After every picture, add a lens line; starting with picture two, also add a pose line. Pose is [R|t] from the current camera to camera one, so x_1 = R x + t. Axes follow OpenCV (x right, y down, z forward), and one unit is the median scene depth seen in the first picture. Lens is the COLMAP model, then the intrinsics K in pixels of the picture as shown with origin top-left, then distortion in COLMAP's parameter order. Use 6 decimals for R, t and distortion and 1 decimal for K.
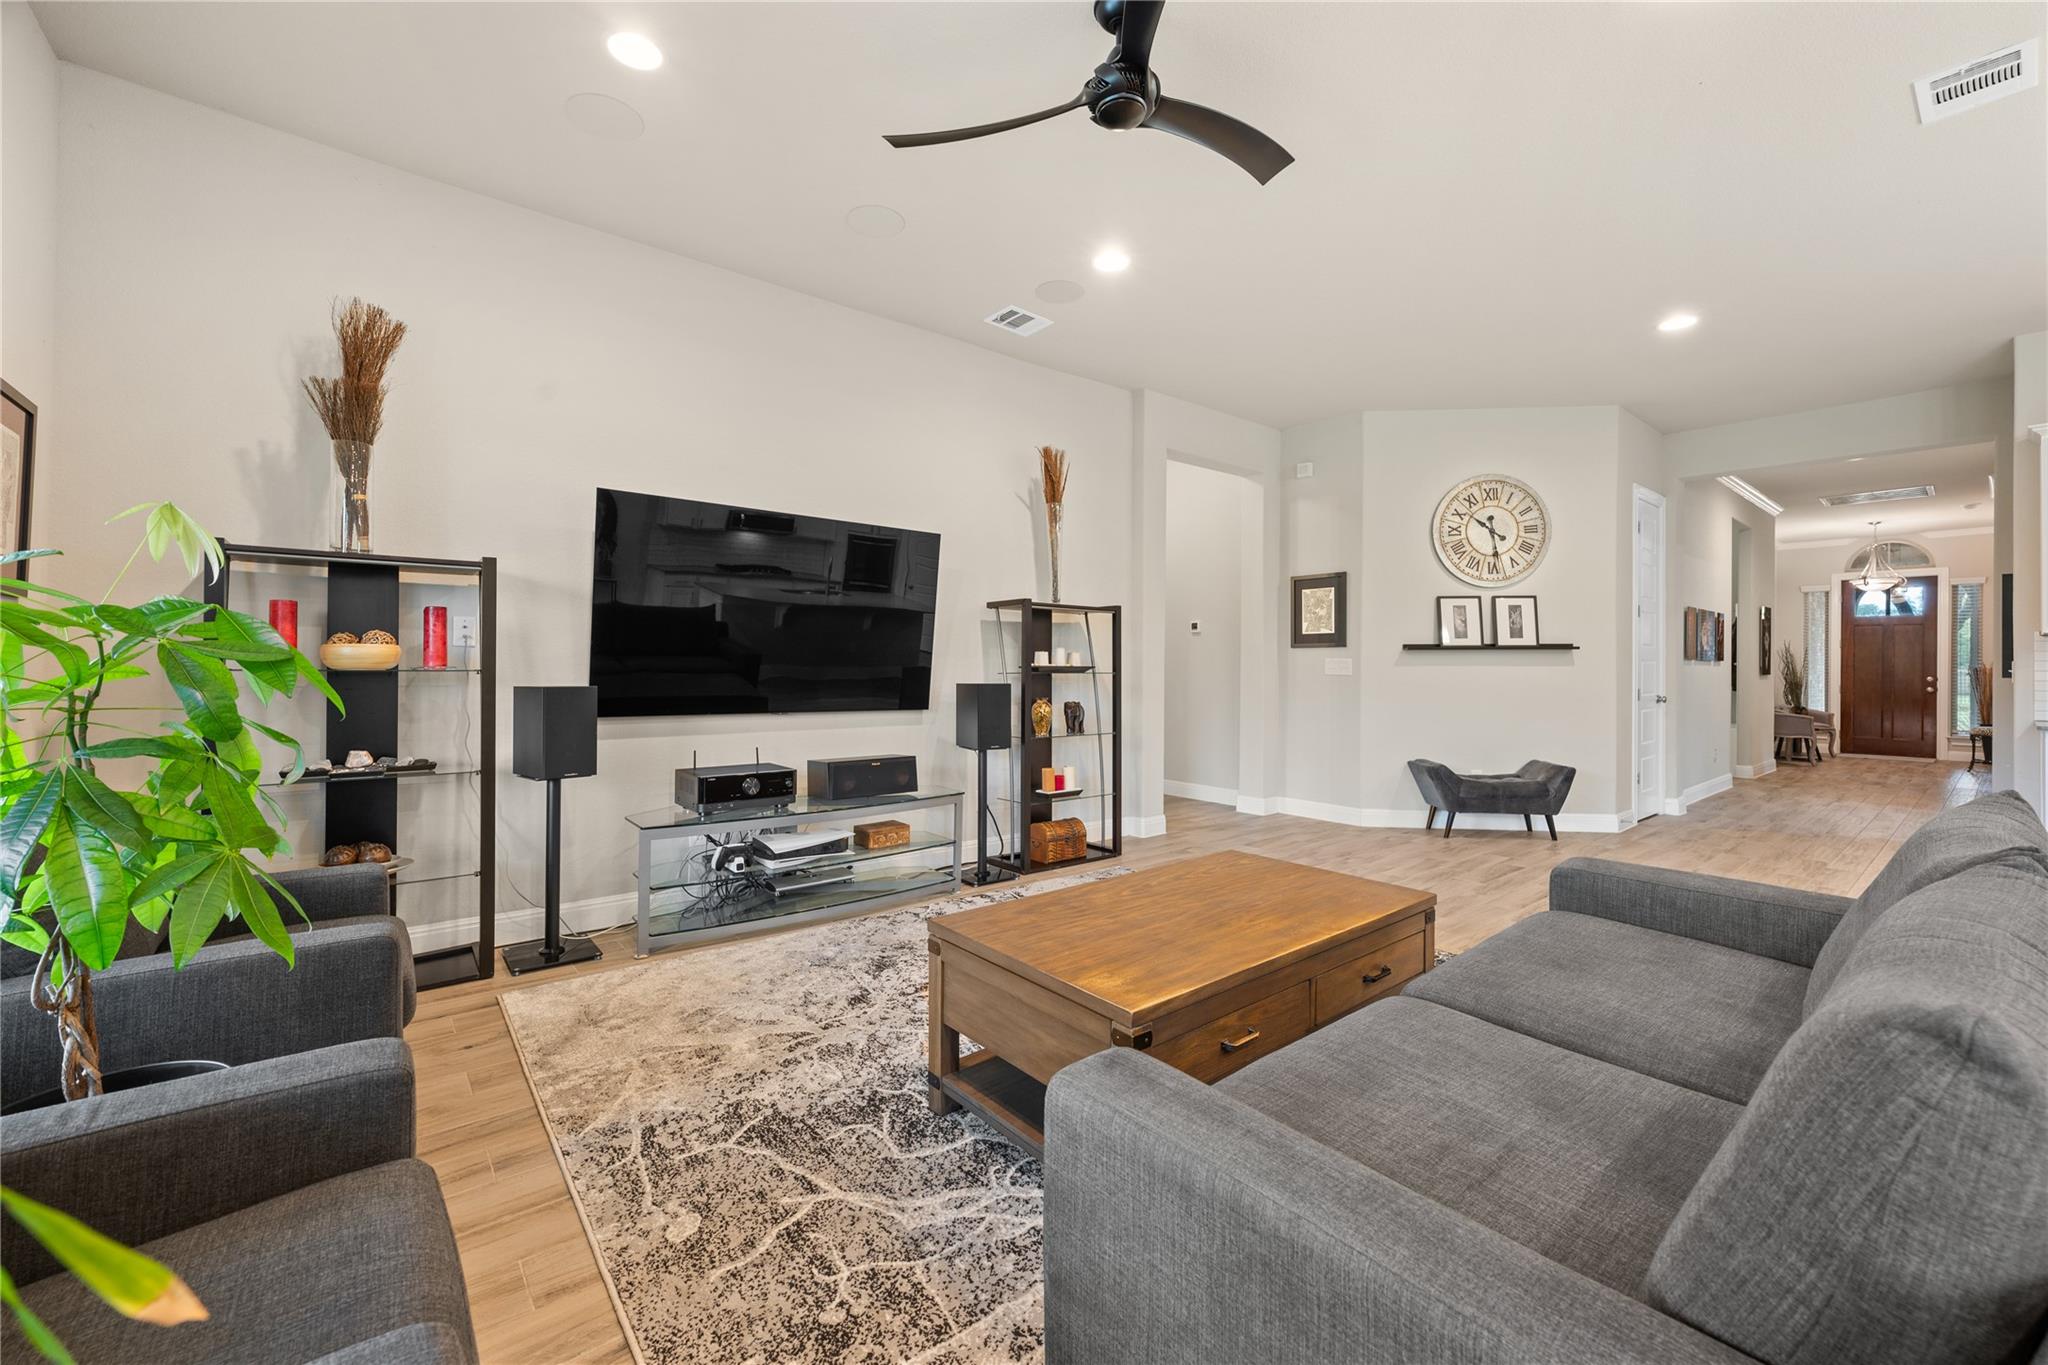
lens RADIAL K [[812.5, 0, 1023.5], [0, 812.5, 659.0], [0, 0, 1]] dist [0.002571, -0.000095]
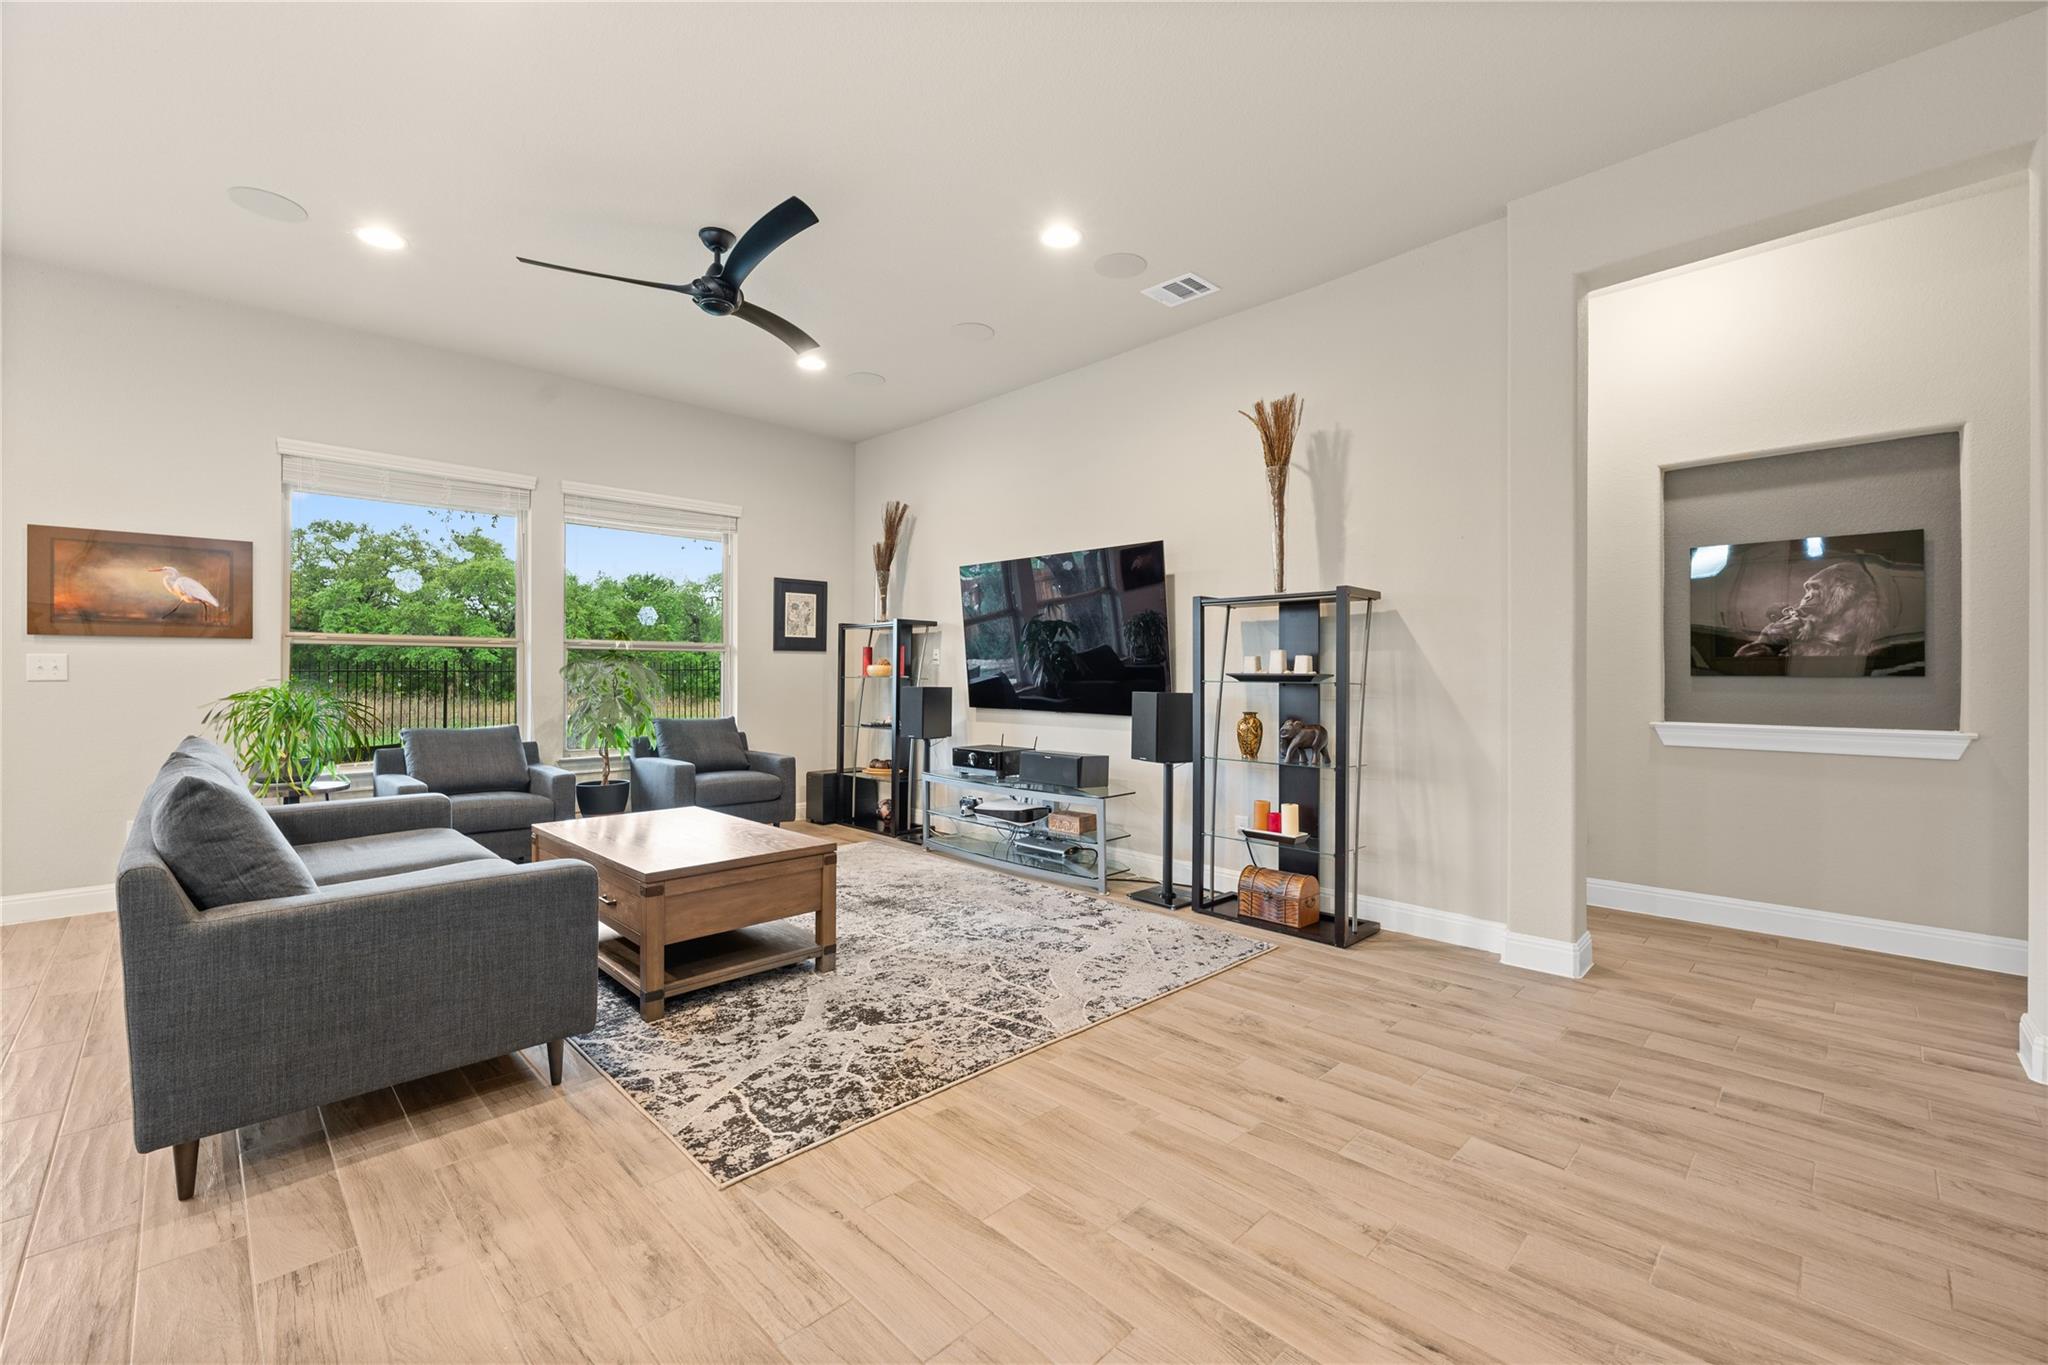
lens RADIAL K [[861.5, 0, 1019.9], [0, 861.5, 653.1], [0, 0, 1]] dist [0.002914, 0.000161]
pose [[0.089422, -0.028903, -0.995574, 0.740148], [0.008200, 0.999566, -0.028283, 0.009354], [0.995960, -0.005634, 0.089621, 0.592962]]
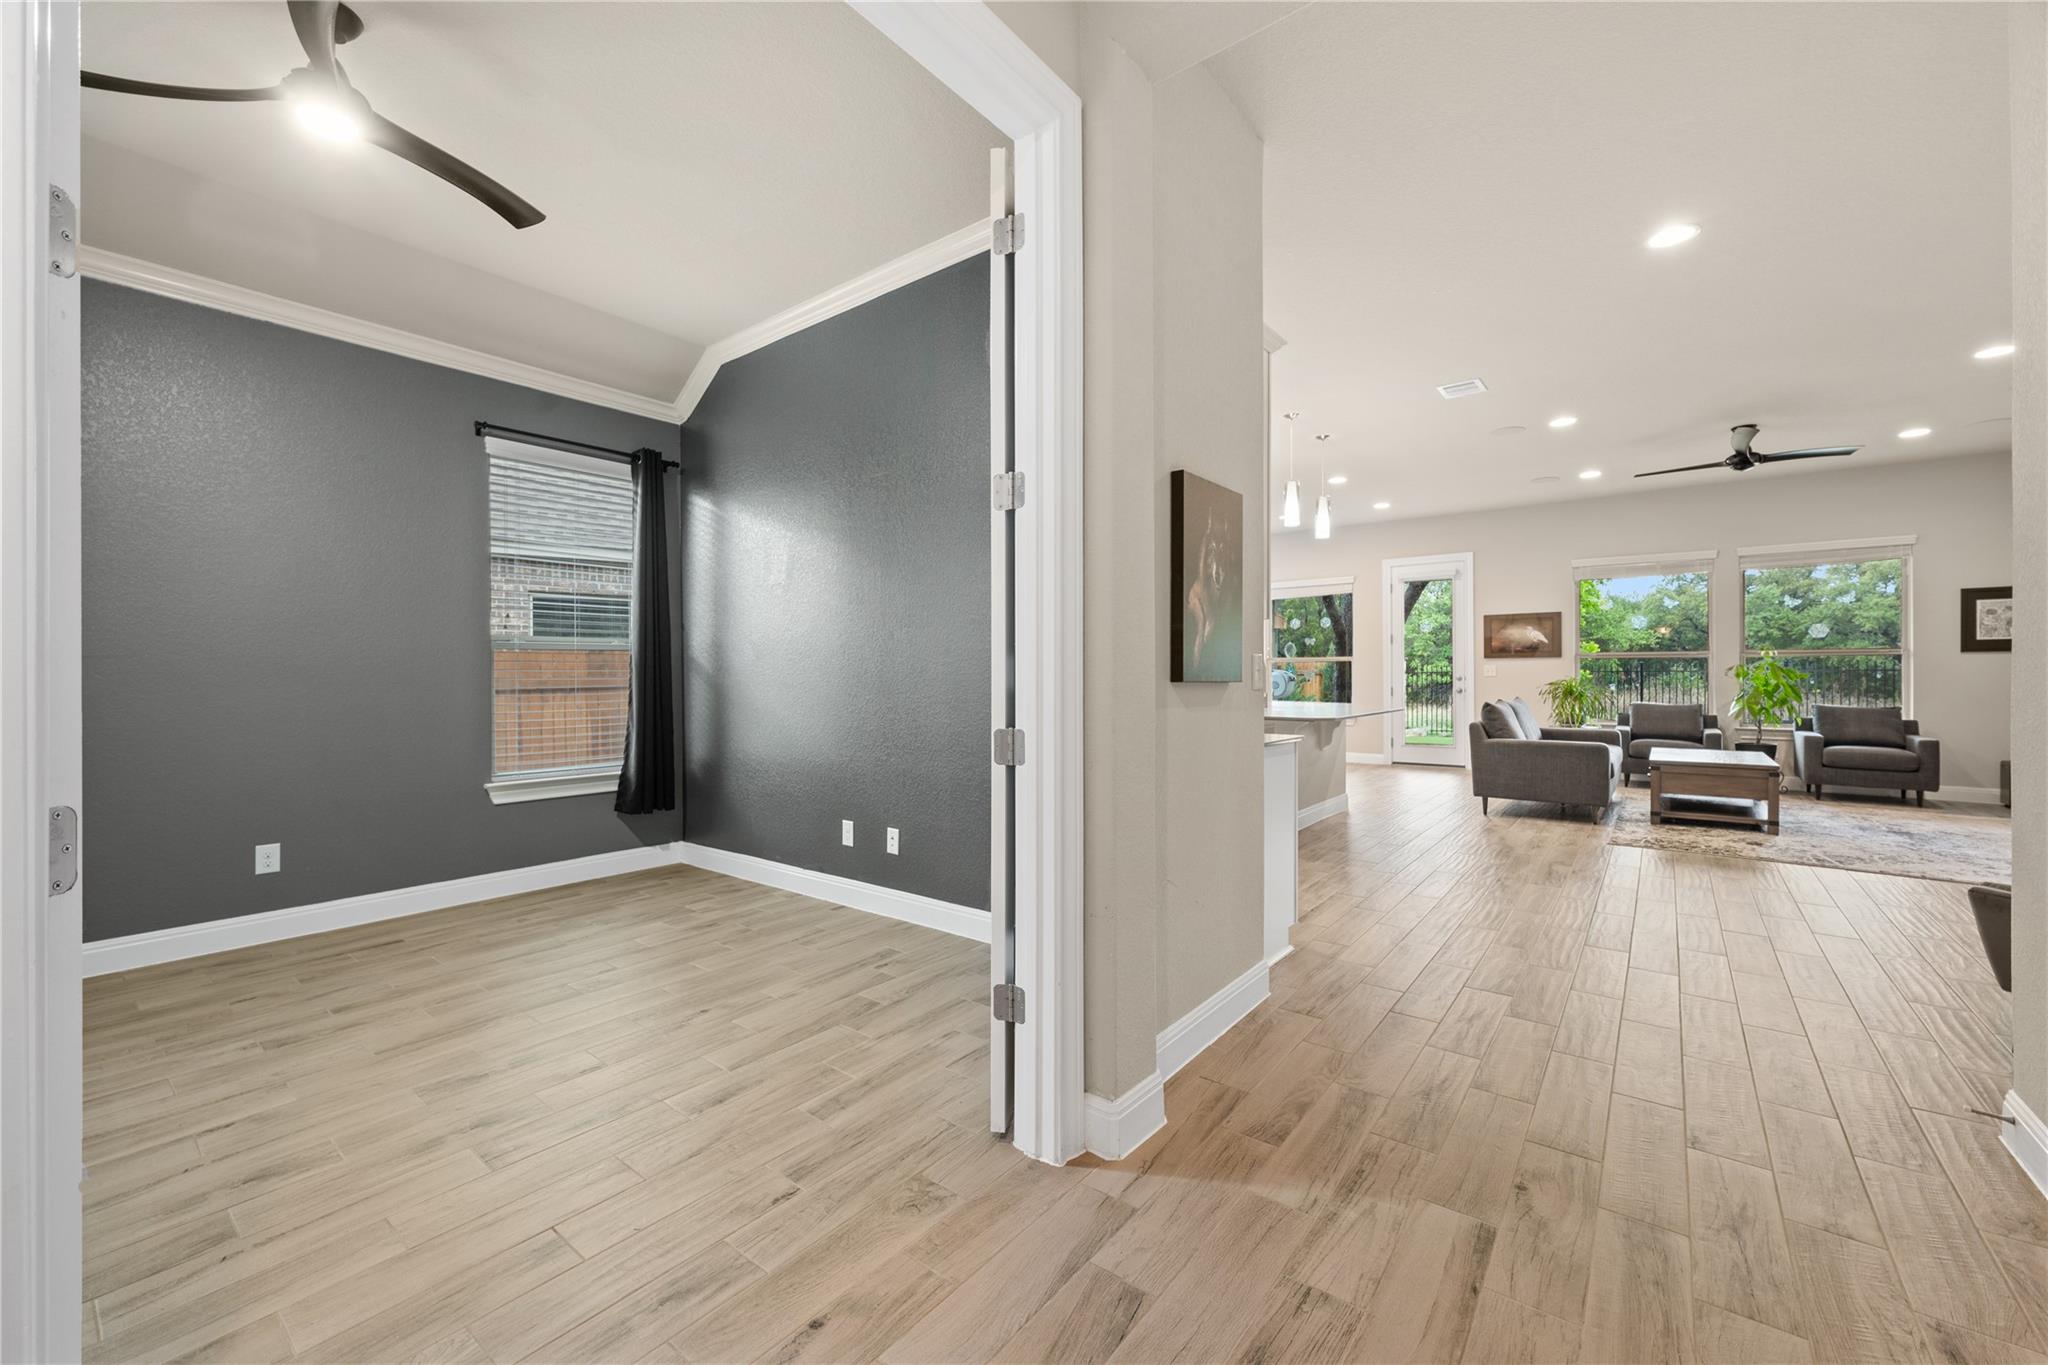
lens RADIAL K [[812.5, 0, 1043.2], [0, 812.5, 678.7], [0, 0, 1]] dist [0.002571, -0.000095]
pose [[-0.973209, -0.002595, -0.229909, 1.259627], [-0.001333, 0.999983, -0.005644, 0.021140], [0.229920, -0.005187, -0.973196, 1.297780]]
